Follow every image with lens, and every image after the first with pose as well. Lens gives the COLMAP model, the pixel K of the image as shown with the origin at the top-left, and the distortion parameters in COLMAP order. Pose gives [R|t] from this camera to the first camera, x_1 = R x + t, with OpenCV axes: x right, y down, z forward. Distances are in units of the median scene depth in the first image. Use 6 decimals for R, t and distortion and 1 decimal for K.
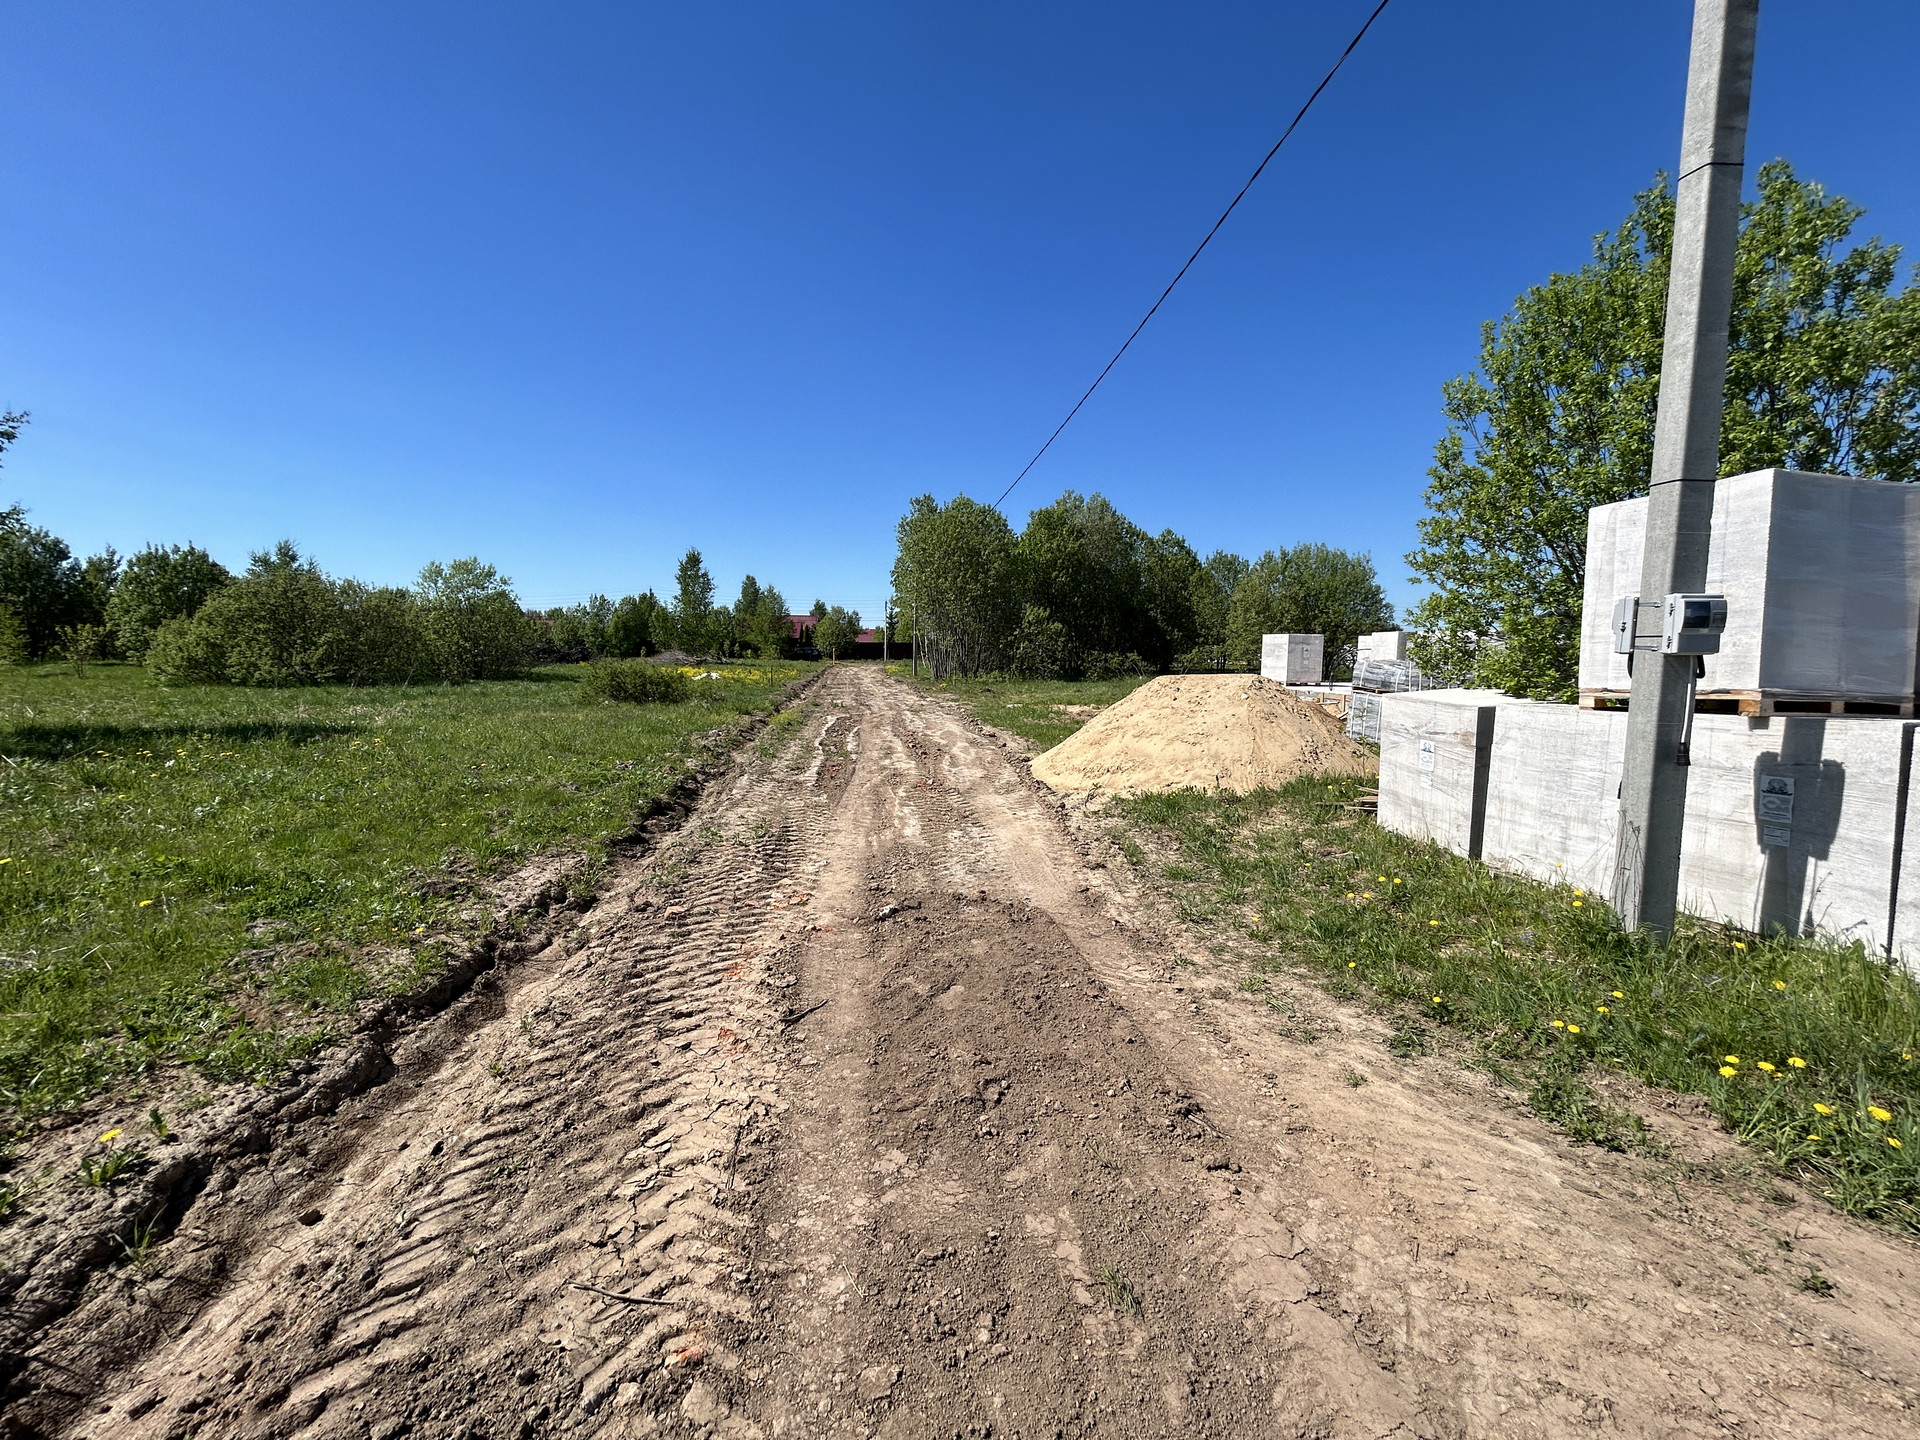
lens RADIAL K [[770.6, 0, 955.4], [0, 770.6, 715.6], [0, 0, 1]] dist [-0.000342, 0.000698]
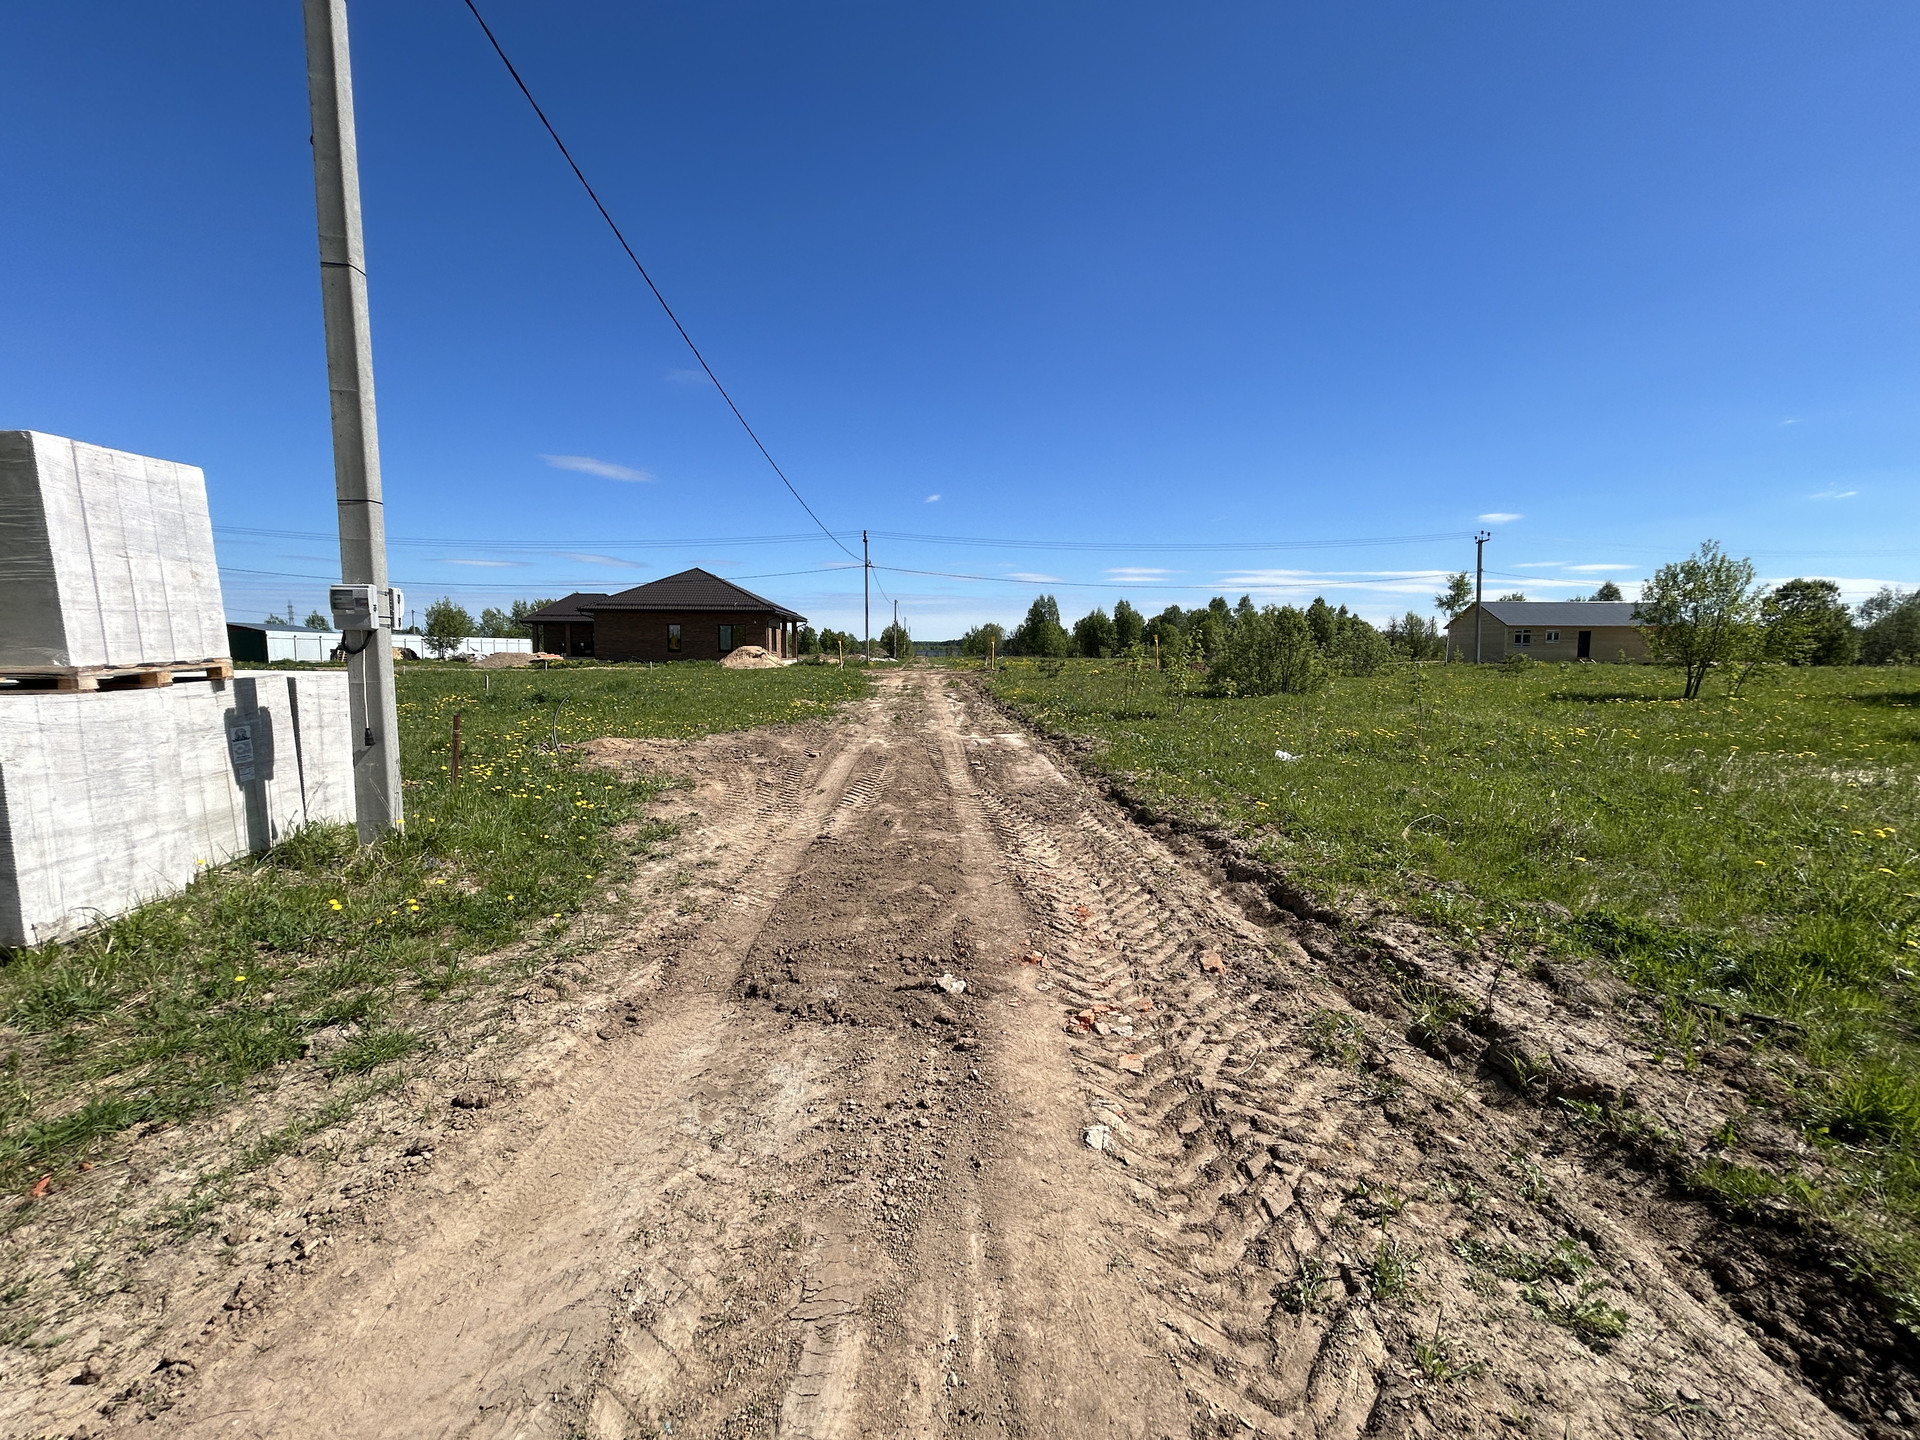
lens RADIAL K [[770.6, 0, 955.4], [0, 770.6, 715.6], [0, 0, 1]] dist [-0.000342, 0.000698]
pose [[-0.994023, -0.026430, 0.105920, -0.203975], [-0.008559, 0.986130, 0.165752, -0.150880], [-0.108832, 0.163854, -0.980463, 2.054249]]
